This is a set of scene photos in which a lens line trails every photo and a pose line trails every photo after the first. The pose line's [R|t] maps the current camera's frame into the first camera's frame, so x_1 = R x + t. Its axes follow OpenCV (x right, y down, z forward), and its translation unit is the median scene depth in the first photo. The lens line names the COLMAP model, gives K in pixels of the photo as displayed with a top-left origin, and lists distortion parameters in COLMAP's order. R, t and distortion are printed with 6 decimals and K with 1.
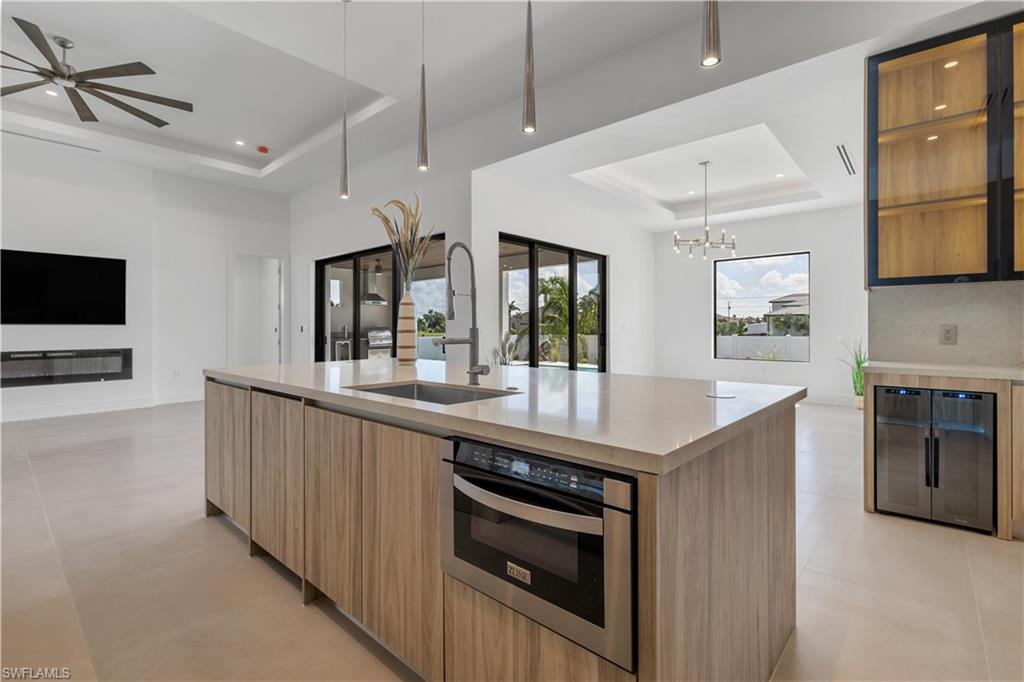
lens RADIAL K [[462.4, 0, 512.5], [0, 462.4, 330.2], [0, 0, 1]] dist [0.001097, 0.000125]
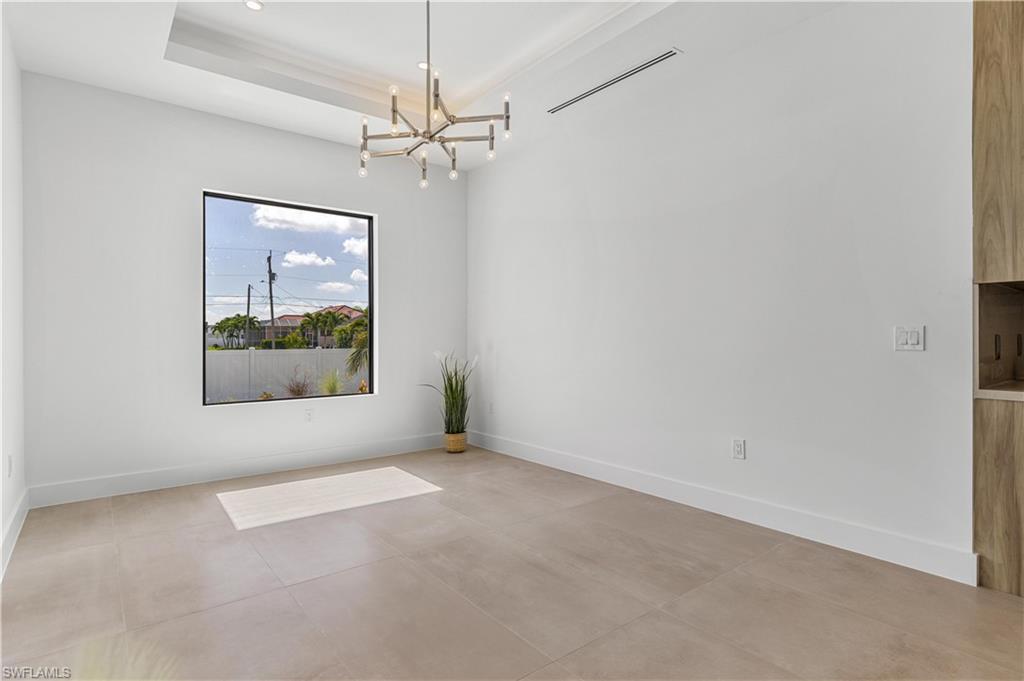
lens RADIAL K [[532.5, 0, 509.5], [0, 532.5, 336.0], [0, 0, 1]] dist [0.023947, -0.000003]
pose [[0.186441, 0.002541, 0.982463, -0.025740], [0.006885, 0.999969, -0.003893, -0.003188], [-0.982442, 0.007490, 0.186418, 0.534621]]
